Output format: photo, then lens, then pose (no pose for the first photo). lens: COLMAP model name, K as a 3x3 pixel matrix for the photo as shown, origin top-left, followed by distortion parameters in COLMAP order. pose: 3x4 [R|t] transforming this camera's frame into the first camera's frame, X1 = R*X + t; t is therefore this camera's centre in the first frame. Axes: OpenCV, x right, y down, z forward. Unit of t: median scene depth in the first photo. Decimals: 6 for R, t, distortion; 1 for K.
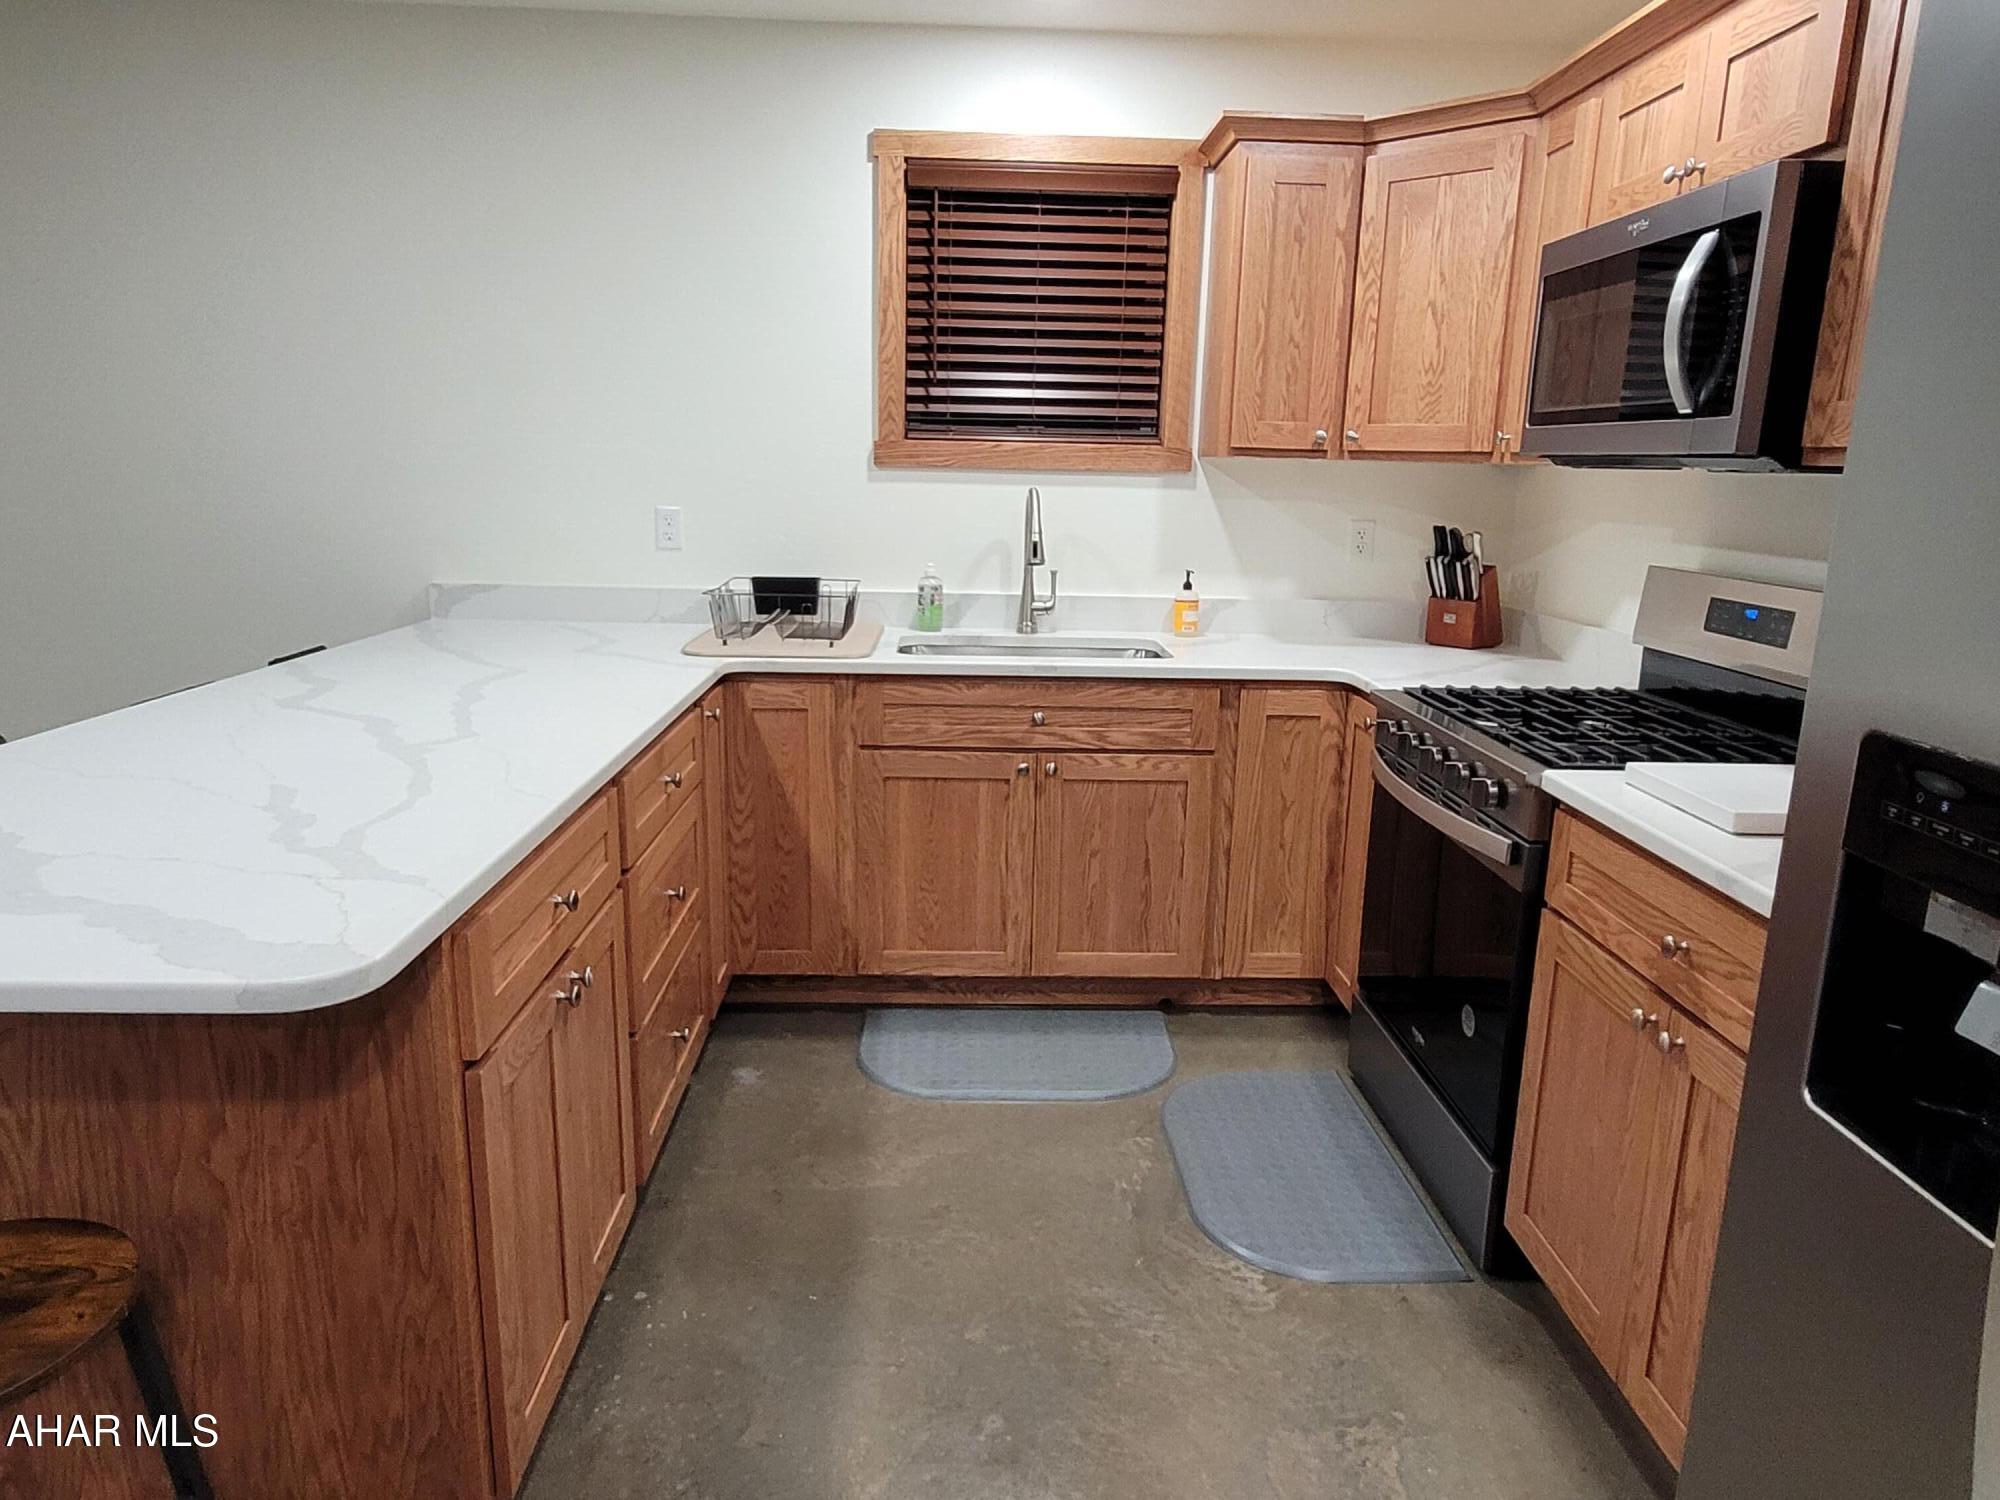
lens RADIAL K [[1276.6, 0, 1006.8], [0, 1276.6, 754.5], [0, 0, 1]] dist [0.006979, 0.003047]
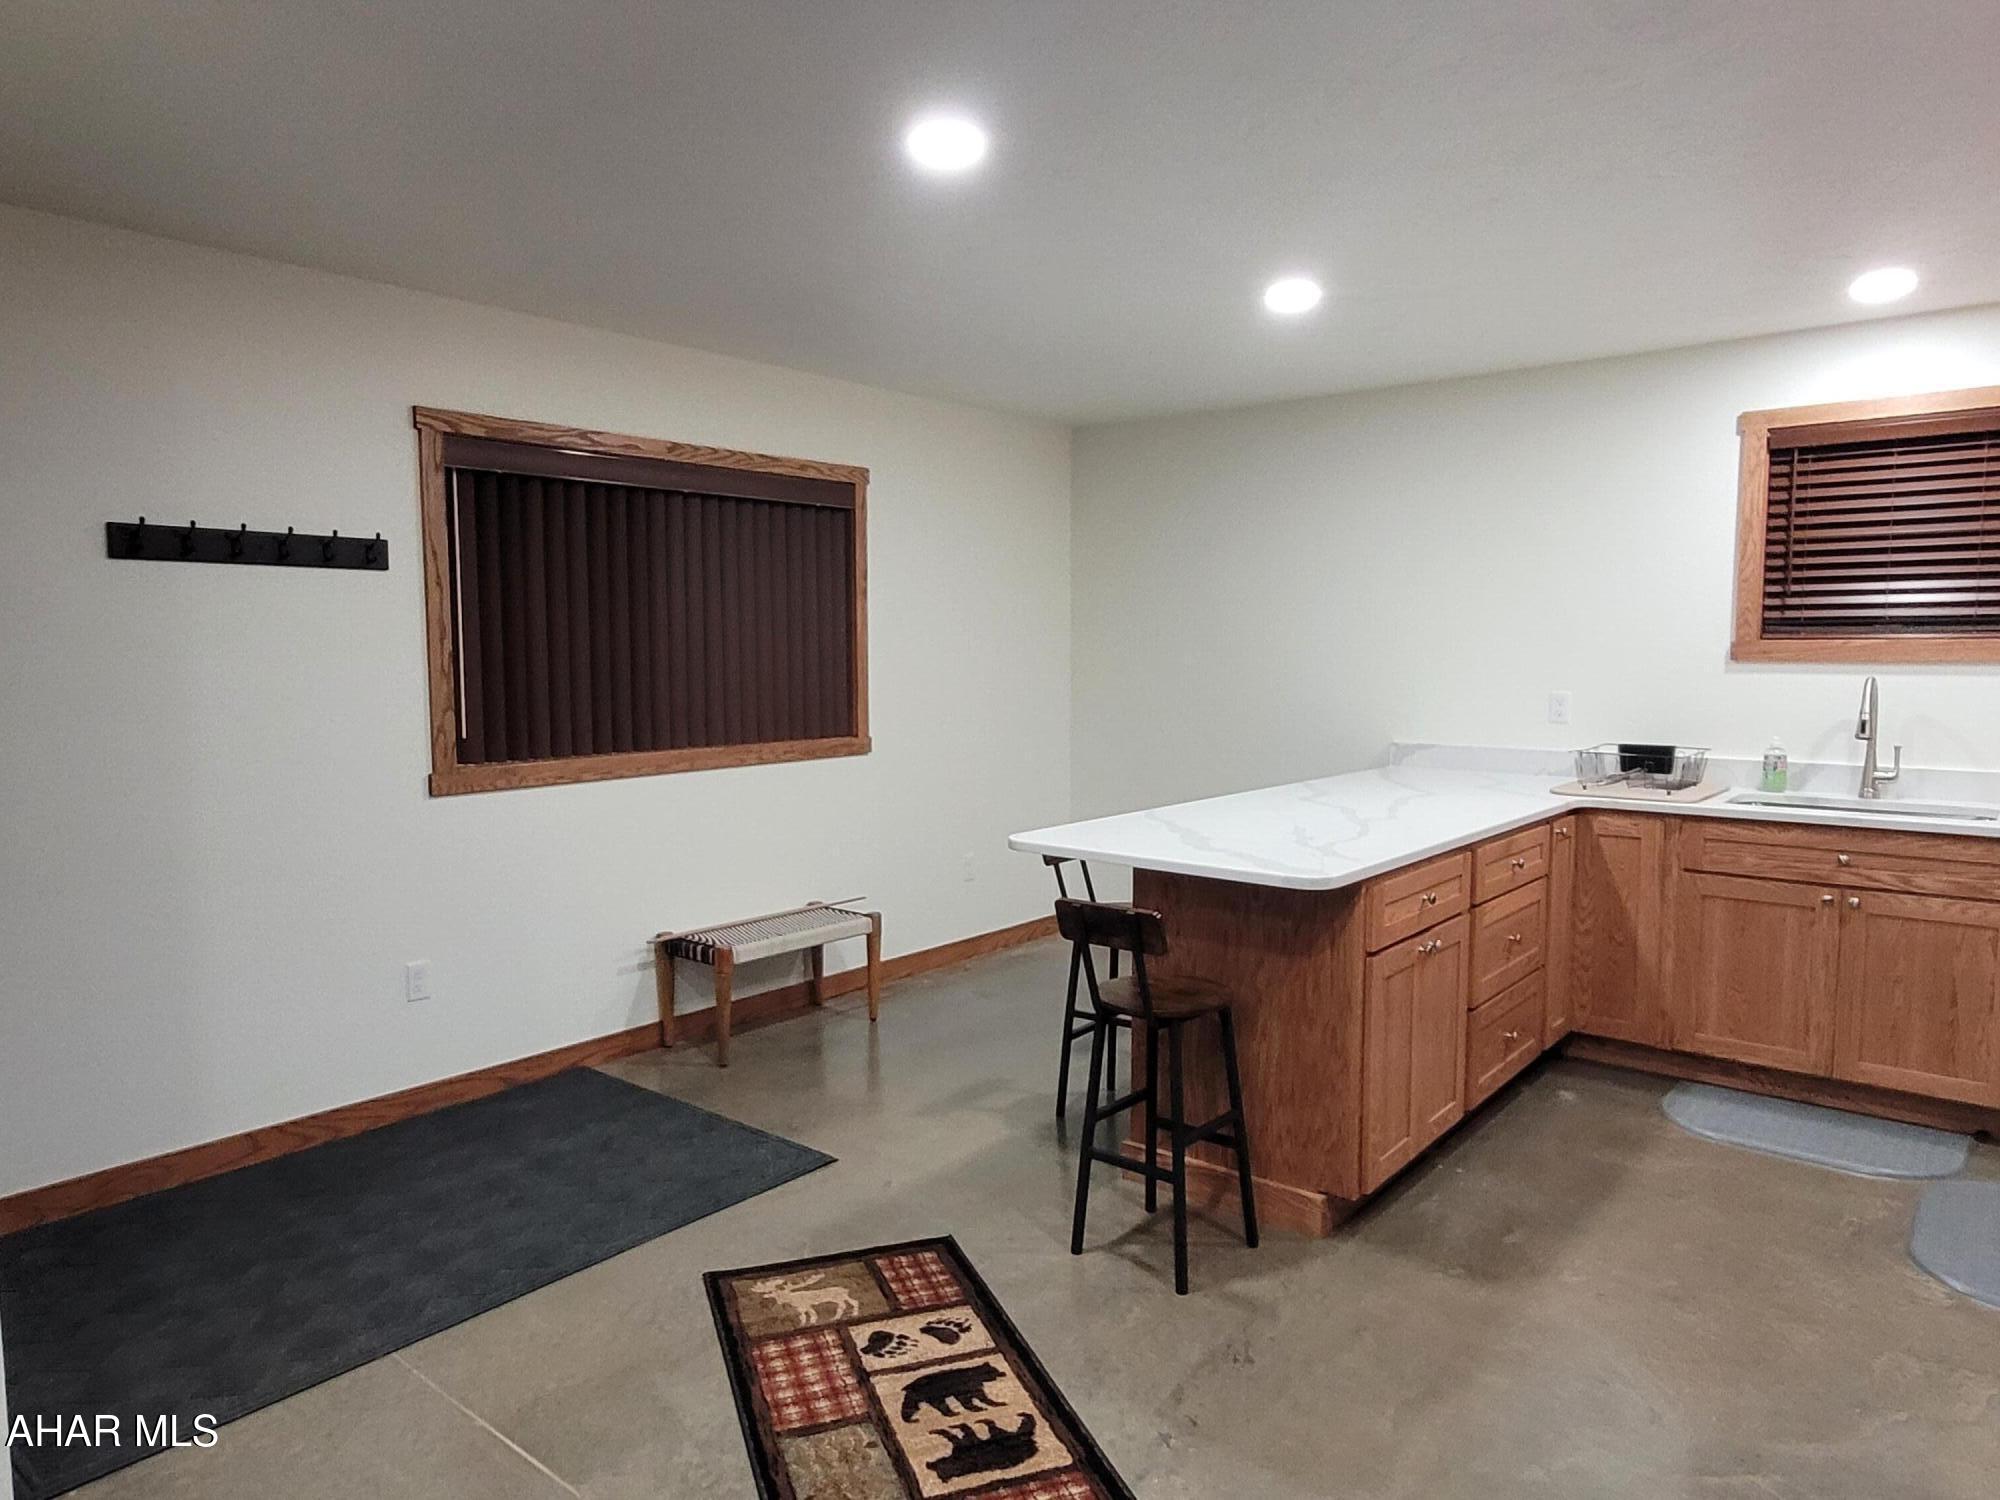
lens RADIAL K [[1260.6, 0, 1006.7], [0, 1260.6, 764.6], [0, 0, 1]] dist [-0.003889, 0.000349]
pose [[0.742560, 0.038629, -0.668665, 0.232184], [-0.130404, 0.987569, -0.087763, 0.092036], [0.656963, 0.152365, 0.738366, -0.438827]]
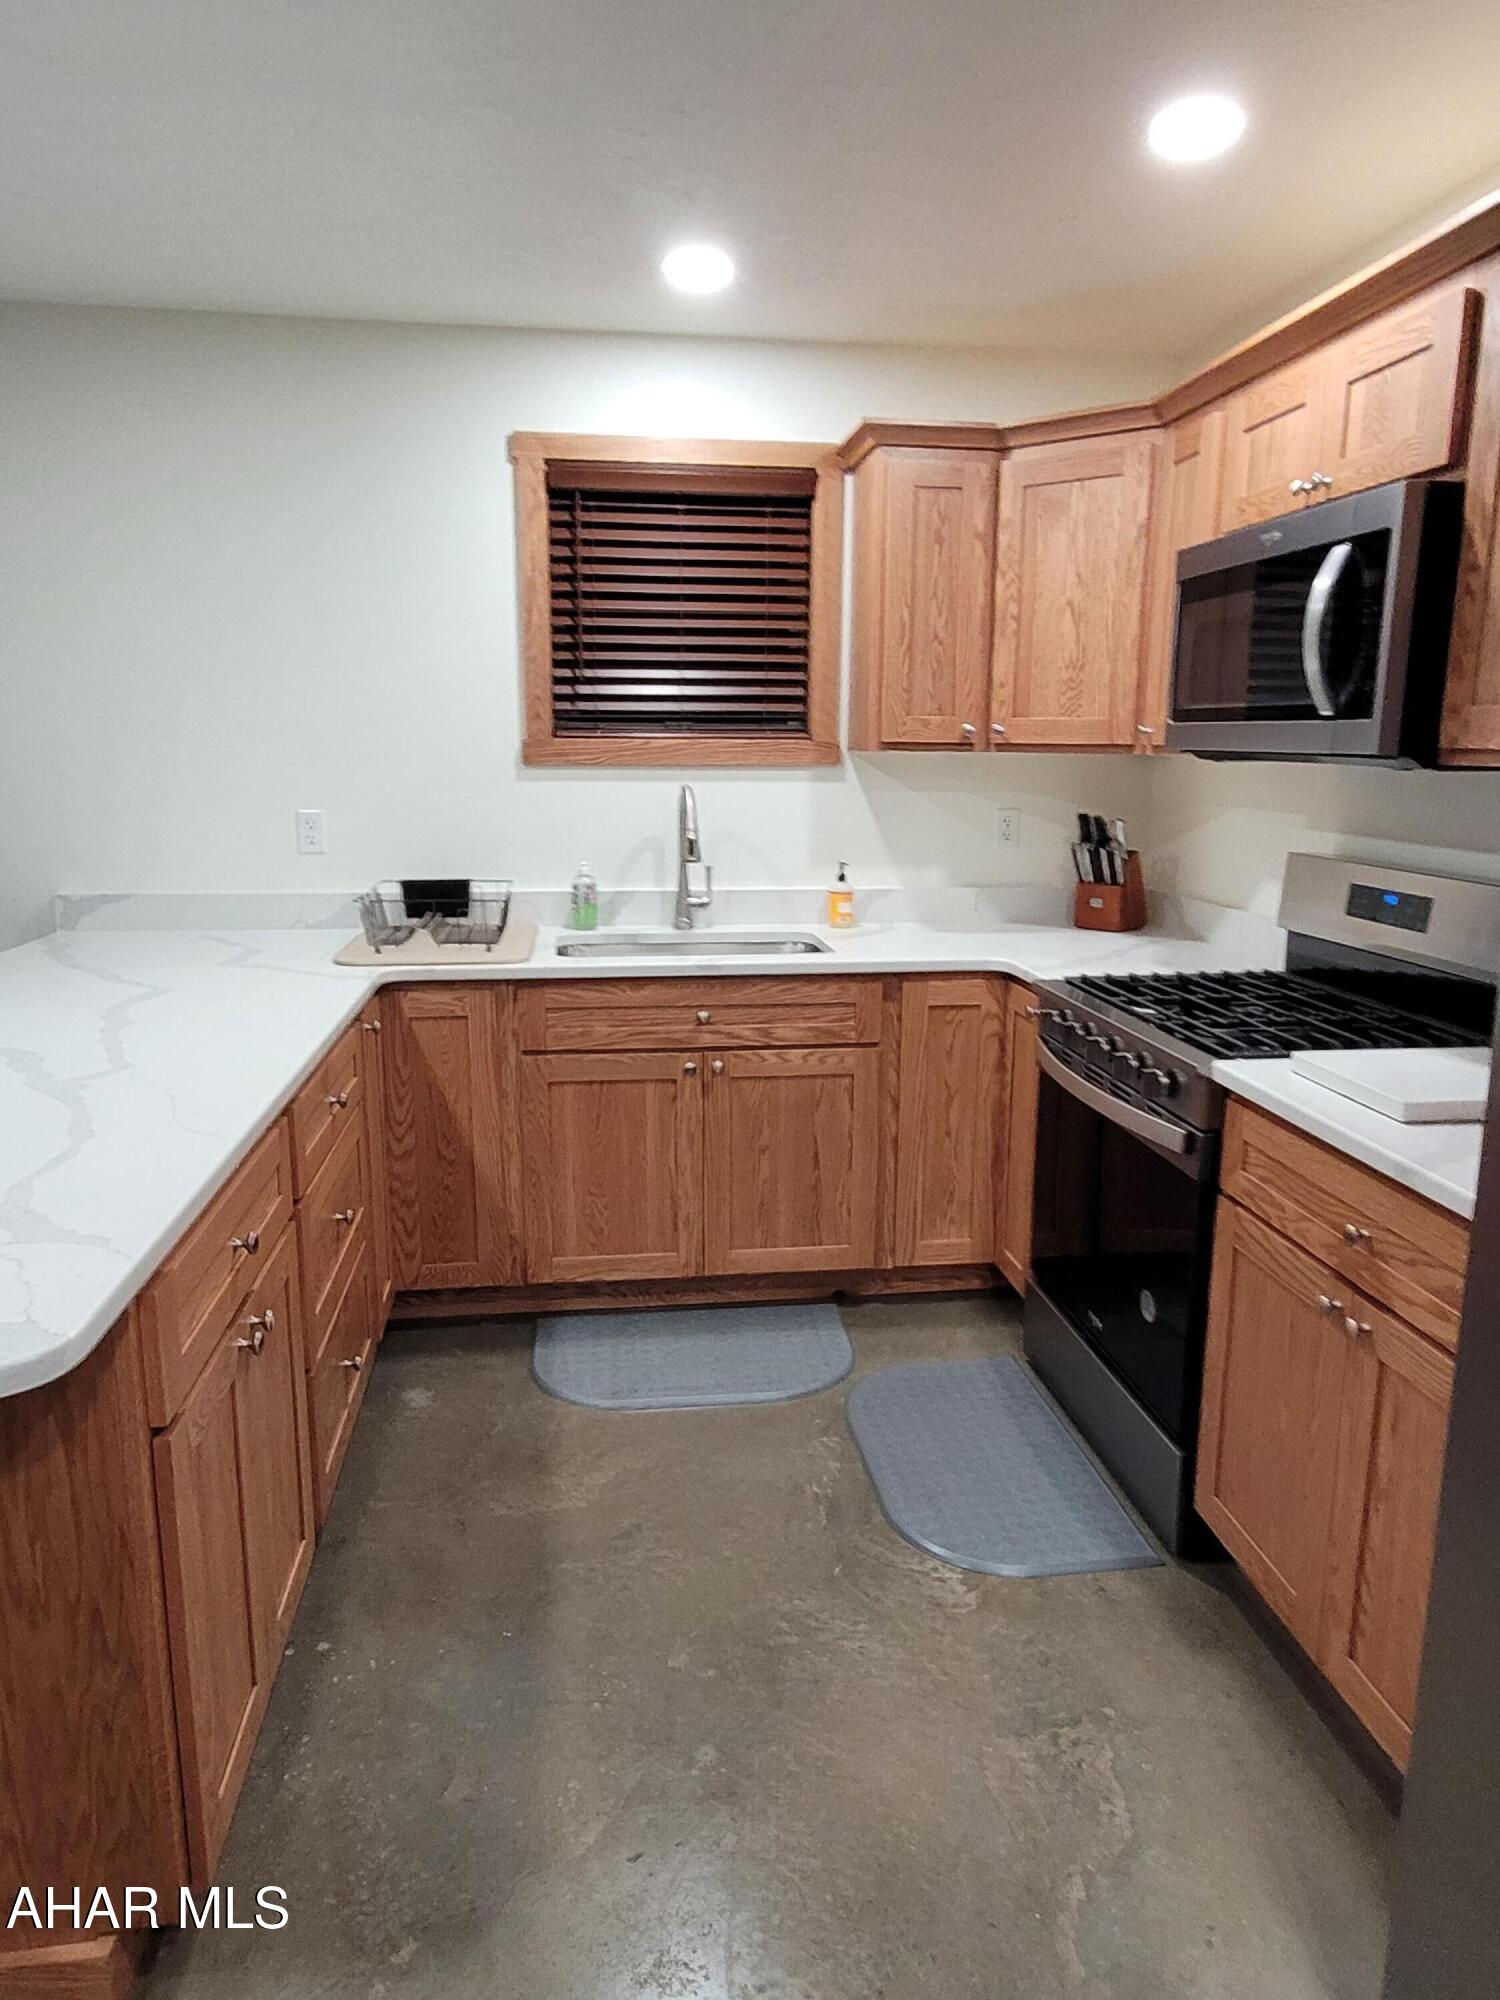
lens RADIAL K [[1276.9, 0, 746.9], [0, 1276.9, 990.8], [0, 0, 1]] dist [-0.000411, 0.007636]
pose [[0.995515, -0.034902, 0.087927, -0.028322], [0.037441, 0.998923, -0.027402, -0.020194], [-0.086876, 0.030571, 0.995750, 0.004994]]
